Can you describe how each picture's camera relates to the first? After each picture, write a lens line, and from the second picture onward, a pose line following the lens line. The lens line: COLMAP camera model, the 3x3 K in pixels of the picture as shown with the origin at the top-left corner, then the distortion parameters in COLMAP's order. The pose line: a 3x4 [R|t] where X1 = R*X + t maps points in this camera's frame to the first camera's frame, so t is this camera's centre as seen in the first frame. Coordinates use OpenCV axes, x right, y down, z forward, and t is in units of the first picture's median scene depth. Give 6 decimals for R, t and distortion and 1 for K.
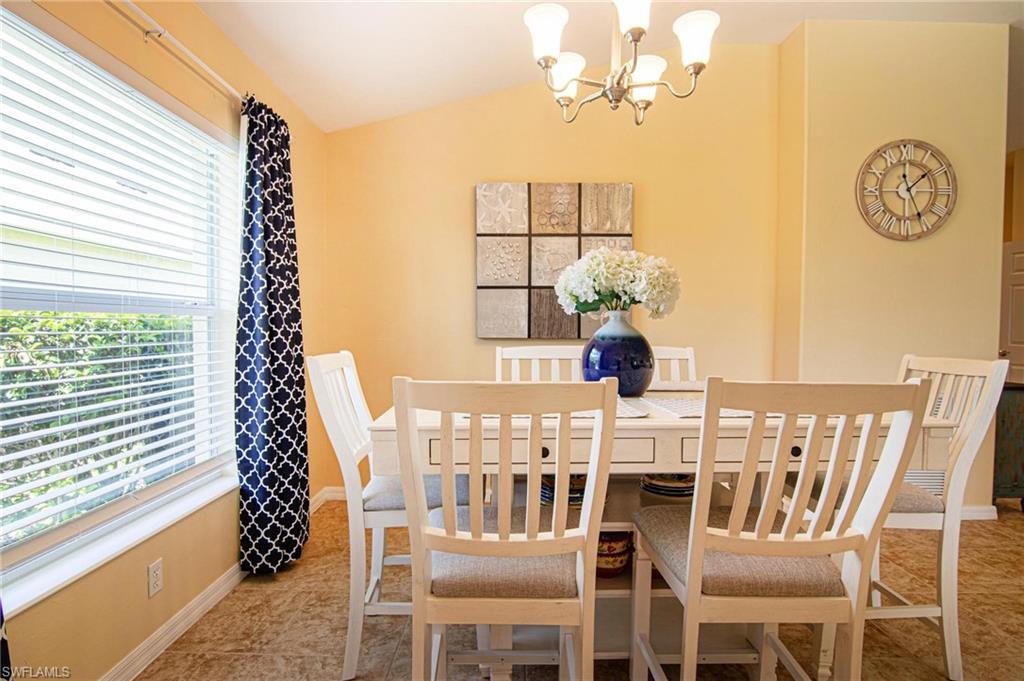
lens RADIAL K [[545.0, 0, 508.4], [0, 545.0, 344.0], [0, 0, 1]] dist [0.000051, -0.010336]
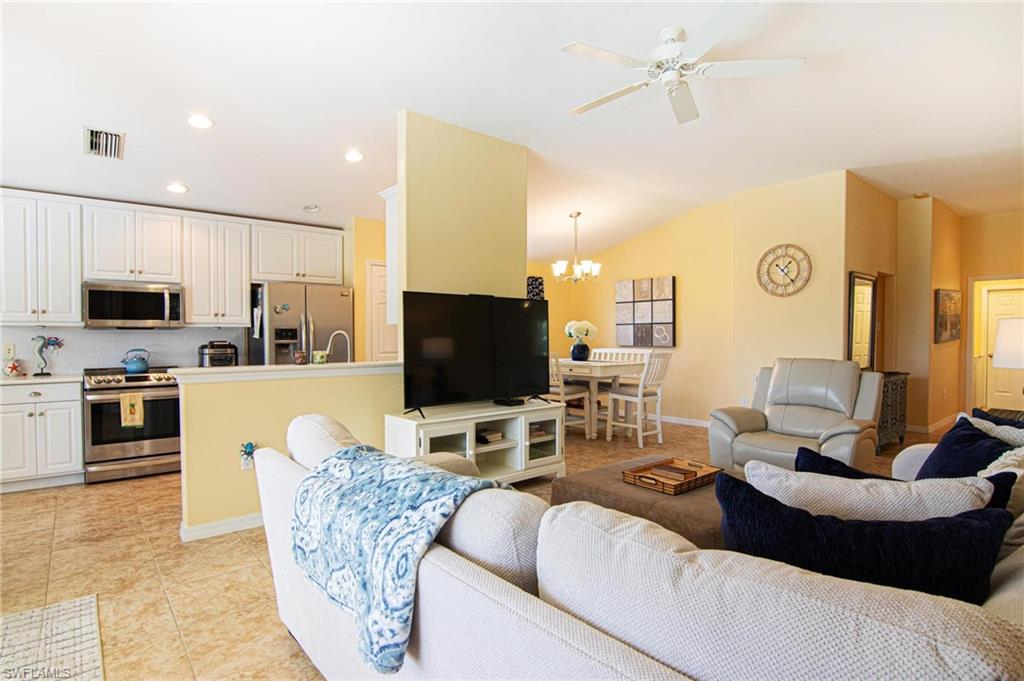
lens RADIAL K [[545.0, 0, 508.4], [0, 545.0, 344.0], [0, 0, 1]] dist [0.000051, -0.010336]
pose [[0.656741, 0.003481, -0.754109, 1.530030], [-0.014550, 0.999862, -0.008056, 0.009086], [0.753976, 0.016263, 0.656700, -0.996756]]
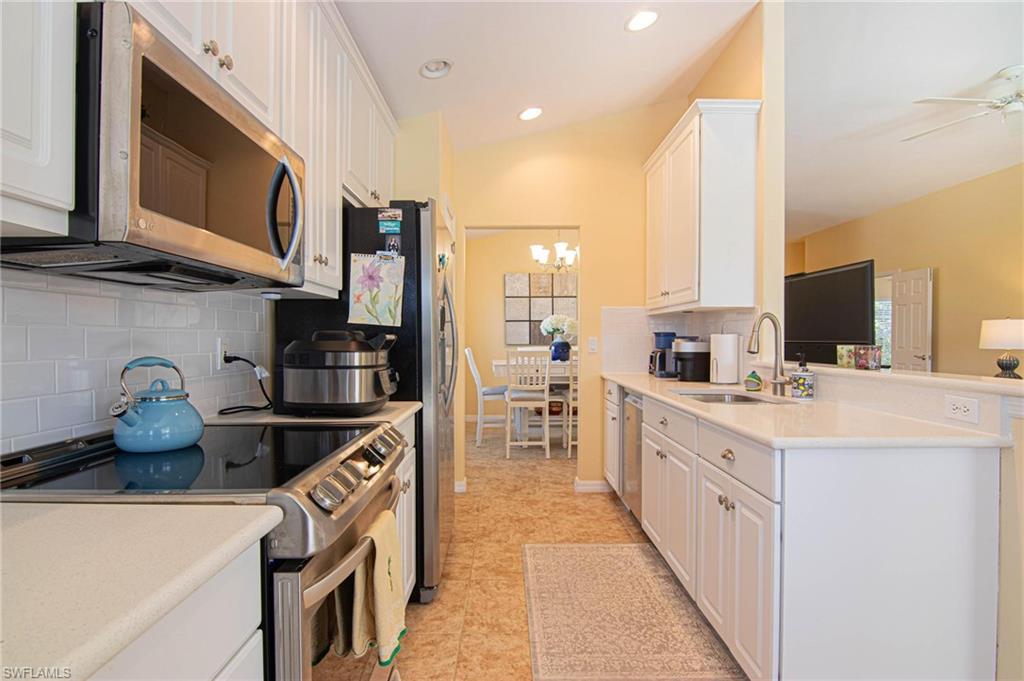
lens RADIAL K [[545.0, 0, 508.4], [0, 545.0, 344.0], [0, 0, 1]] dist [0.000051, -0.010336]
pose [[0.999887, -0.001349, 0.014955, -0.083687], [0.001638, 0.999811, -0.019359, 0.032963], [-0.014926, 0.019382, 0.999701, -1.242981]]
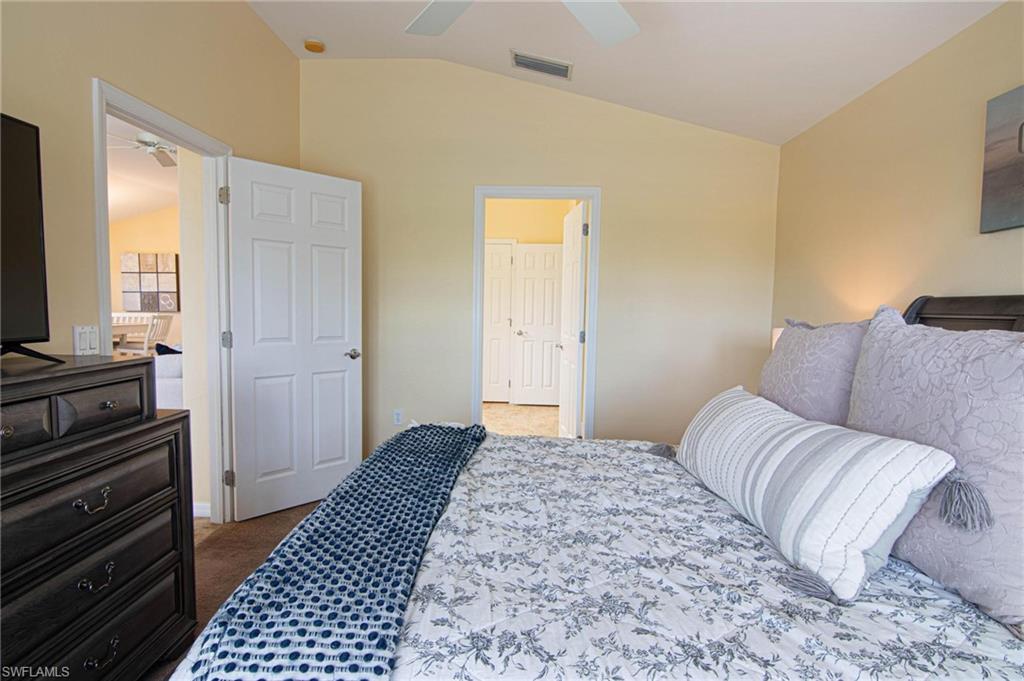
lens RADIAL K [[545.0, 0, 508.4], [0, 545.0, 344.0], [0, 0, 1]] dist [0.000051, -0.010336]
pose [[0.998823, 0.007868, -0.047862, 2.111941], [-0.005736, 0.998992, 0.044527, 0.025460], [0.048165, -0.044200, 0.997861, -1.720386]]
